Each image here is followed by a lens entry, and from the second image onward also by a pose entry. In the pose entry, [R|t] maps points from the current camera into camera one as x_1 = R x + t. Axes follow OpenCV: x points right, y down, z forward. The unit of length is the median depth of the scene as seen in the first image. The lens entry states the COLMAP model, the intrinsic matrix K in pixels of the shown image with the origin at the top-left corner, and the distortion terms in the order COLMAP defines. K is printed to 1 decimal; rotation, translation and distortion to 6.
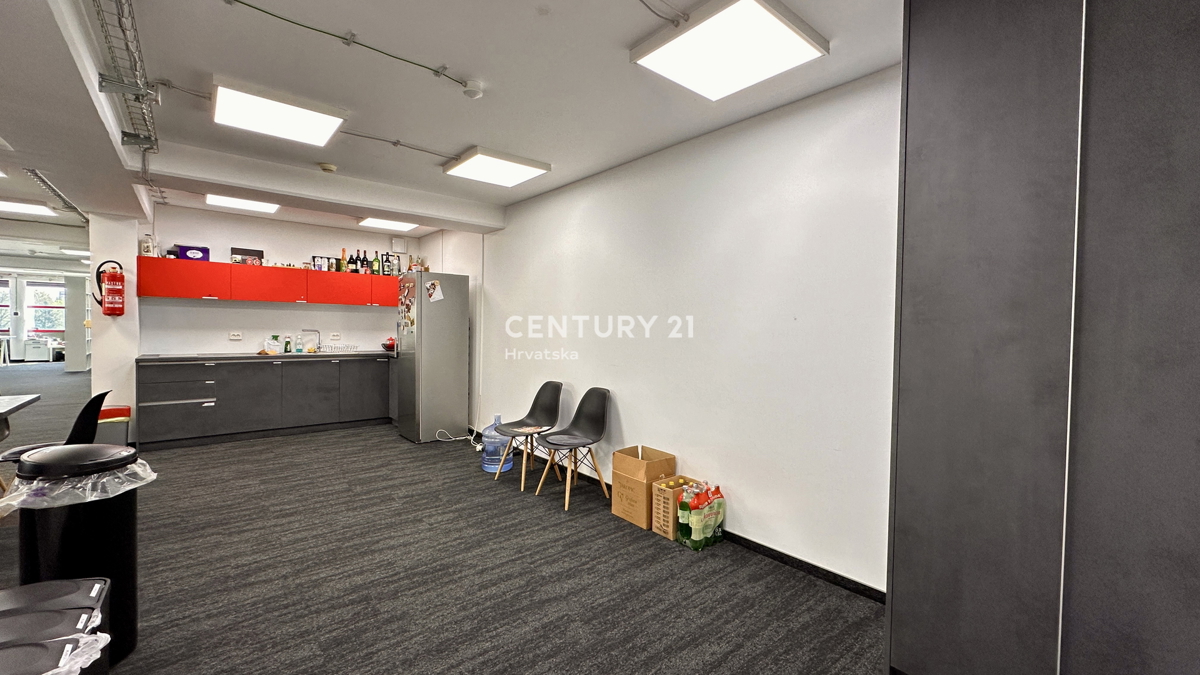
lens RADIAL K [[481.3, 0, 594.0], [0, 481.3, 333.3], [0, 0, 1]] dist [-0.001386, 0.000218]
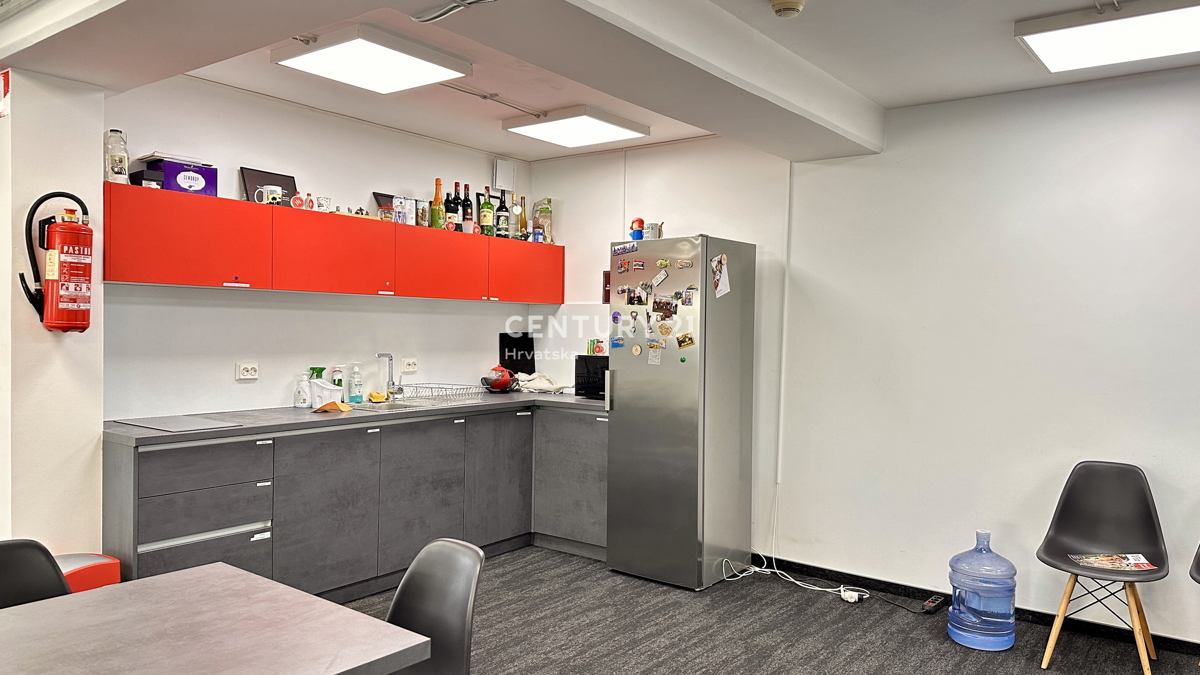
lens RADIAL K [[841.4, 0, 601.1], [0, 841.4, 337.1], [0, 0, 1]] dist [0.013512, -0.003932]
pose [[0.976737, -0.002713, 0.214425, -0.634575], [0.001779, 0.999988, 0.004553, -0.029956], [-0.214435, -0.004066, 0.976730, 0.195203]]
